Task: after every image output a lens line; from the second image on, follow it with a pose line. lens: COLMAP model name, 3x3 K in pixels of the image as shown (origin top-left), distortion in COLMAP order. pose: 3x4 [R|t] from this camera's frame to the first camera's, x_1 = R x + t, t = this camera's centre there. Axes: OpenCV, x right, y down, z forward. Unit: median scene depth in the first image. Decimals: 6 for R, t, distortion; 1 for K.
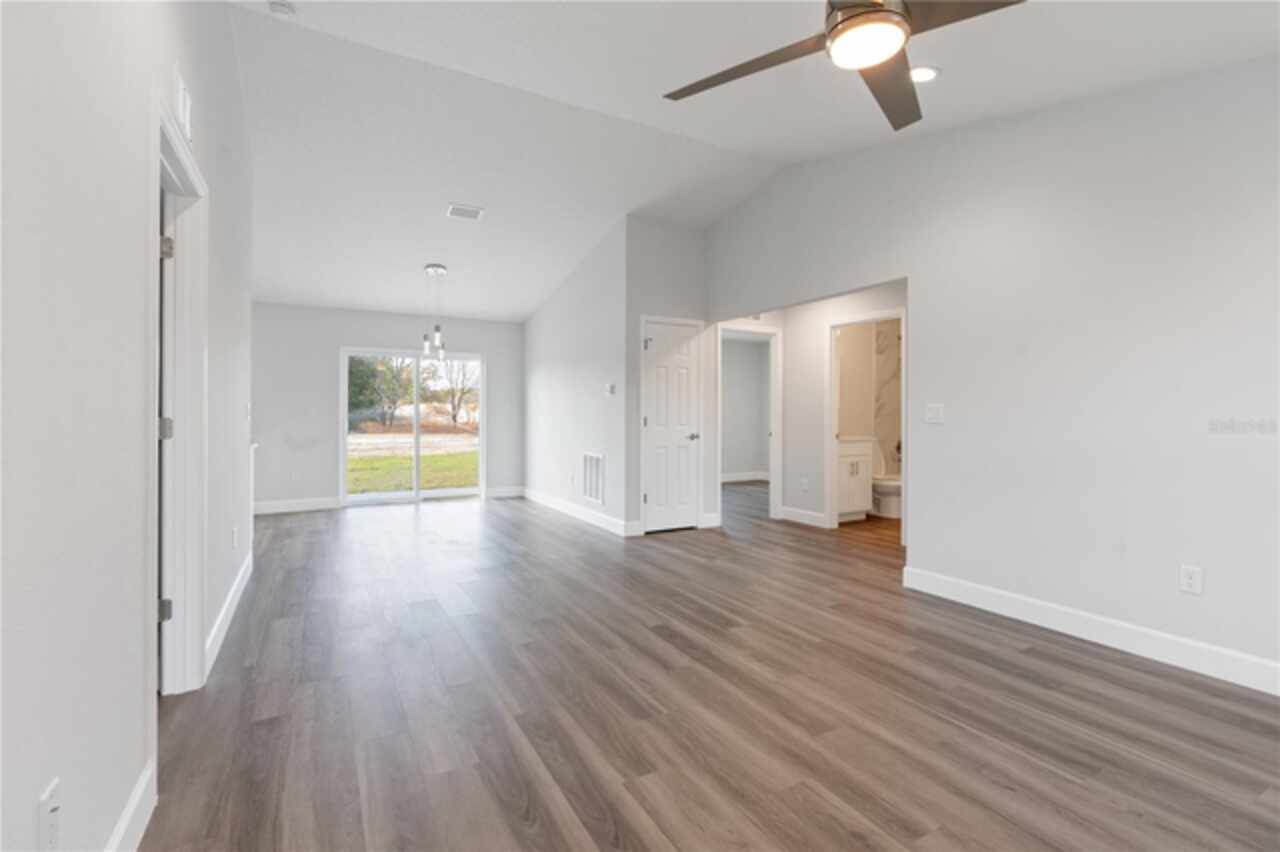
lens RADIAL K [[575.7, 0, 640.0], [0, 575.7, 415.0], [0, 0, 1]] dist [-0.008326, 0.000694]
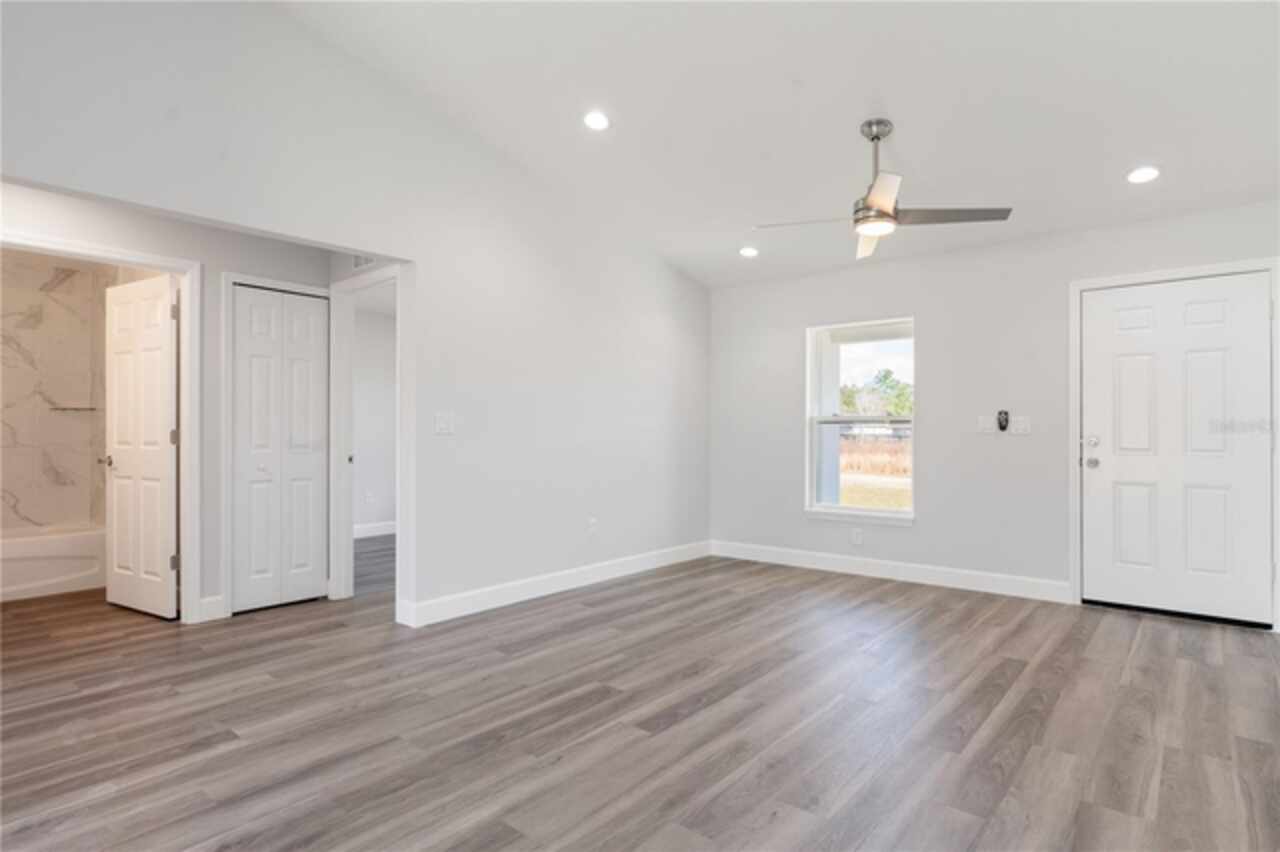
lens RADIAL K [[677.3, 0, 636.8], [0, 677.3, 427.3], [0, 0, 1]] dist [-0.000546, 0.000495]
pose [[-0.346846, -0.000178, 0.937922, -0.728796], [0.001896, 0.999998, 0.000891, 0.002028], [-0.937920, 0.002087, -0.346845, 1.282625]]
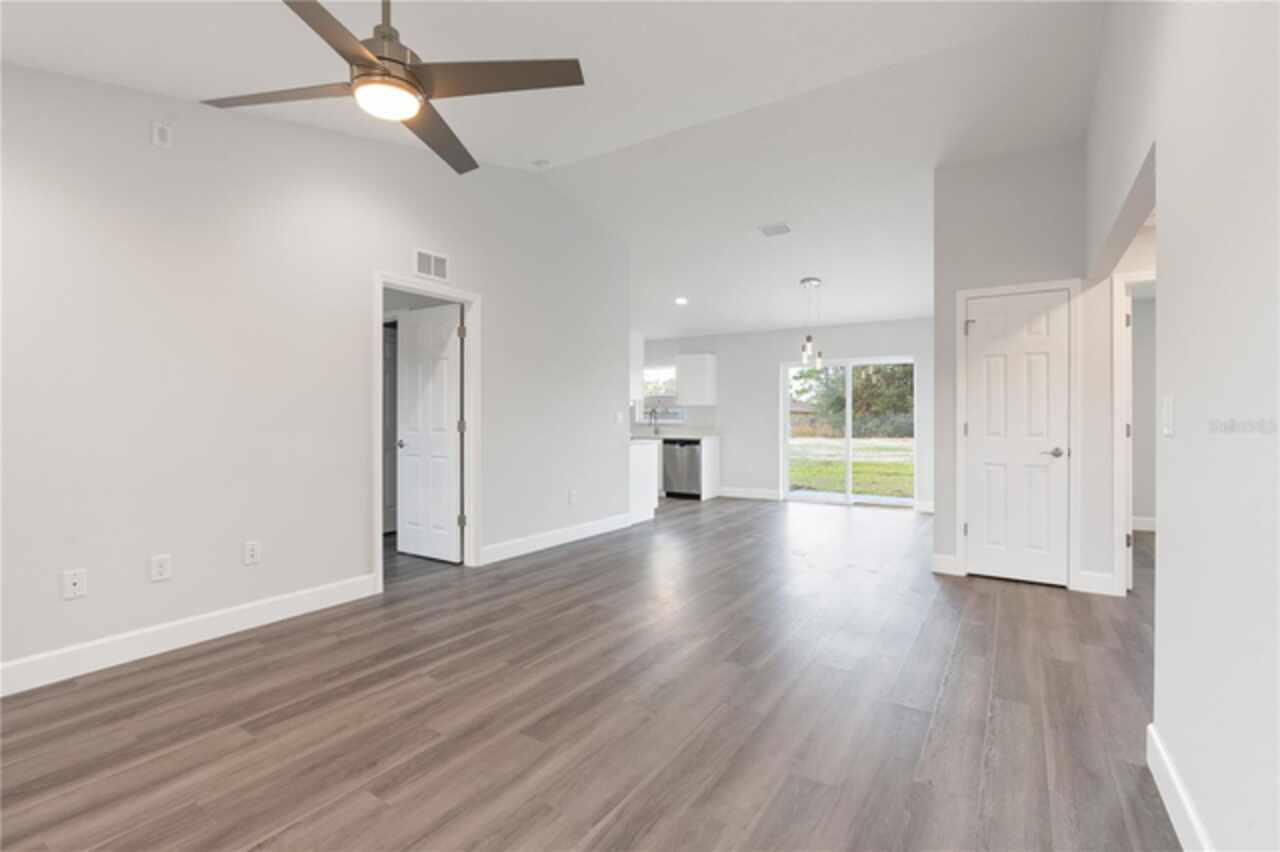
lens RADIAL K [[575.7, 0, 647.6], [0, 575.7, 425.3], [0, 0, 1]] dist [-0.008326, 0.000694]
pose [[0.472494, 0.006890, -0.881307, 0.858256], [-0.000679, 0.999972, 0.007453, 0.000969], [0.881334, -0.002923, 0.472486, 0.468073]]
